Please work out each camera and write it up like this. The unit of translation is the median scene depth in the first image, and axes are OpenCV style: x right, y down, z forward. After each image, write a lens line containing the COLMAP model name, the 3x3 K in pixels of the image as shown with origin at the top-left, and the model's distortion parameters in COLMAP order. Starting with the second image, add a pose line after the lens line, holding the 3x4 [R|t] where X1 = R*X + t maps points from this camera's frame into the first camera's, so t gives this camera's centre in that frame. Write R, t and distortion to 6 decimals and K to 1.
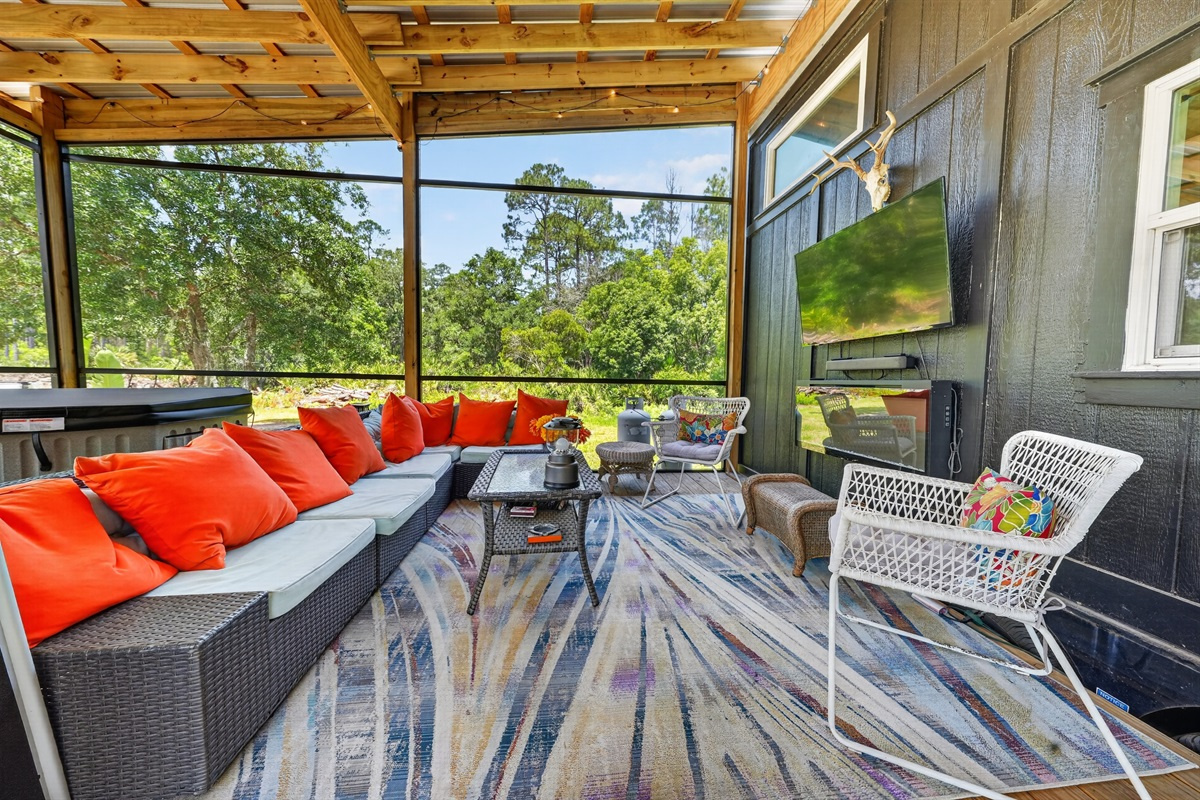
lens RADIAL K [[426.9, 0, 600.0], [0, 426.9, 400.0], [0, 0, 1]] dist [0.001259, 0.000119]
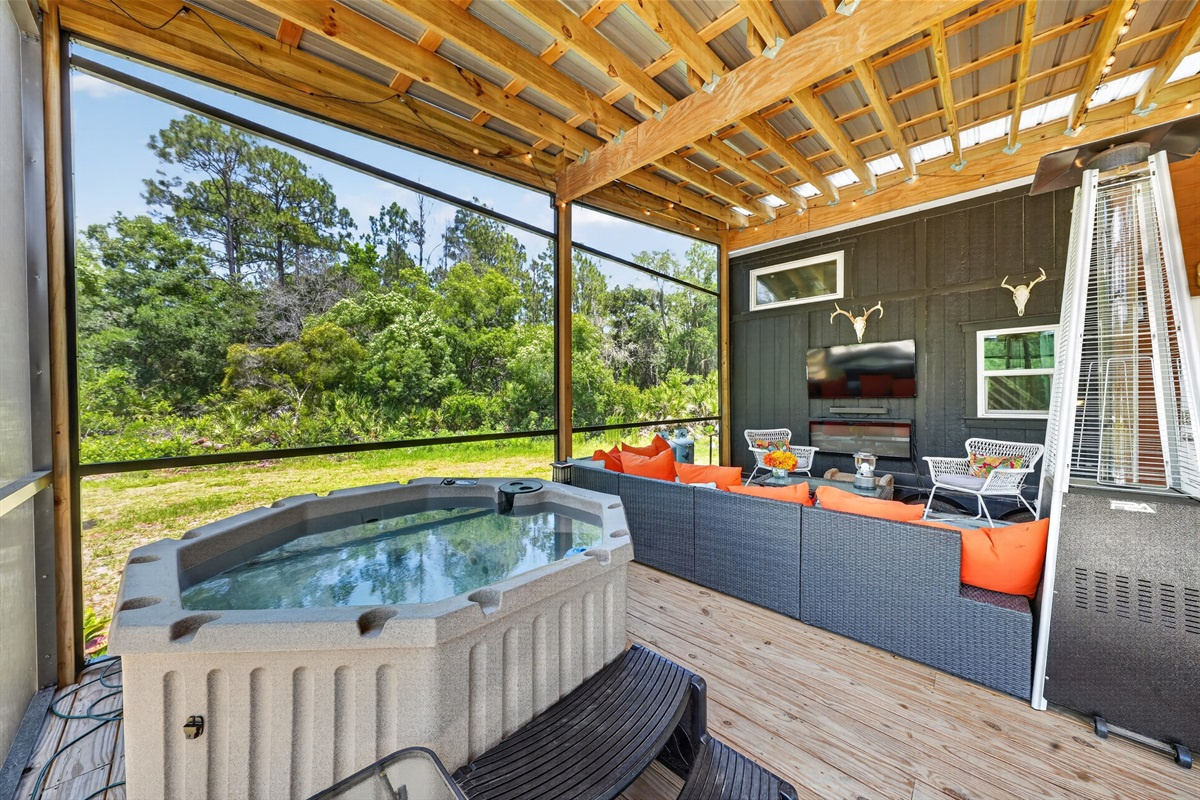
lens RADIAL K [[433.5, 0, 600.2], [0, 433.5, 385.6], [0, 0, 1]] dist [-0.009369, -0.000038]
pose [[0.728531, -0.013386, 0.684882, -1.063529], [0.053304, 0.997885, -0.037197, -0.118937], [-0.682936, 0.063607, 0.727704, 0.203534]]
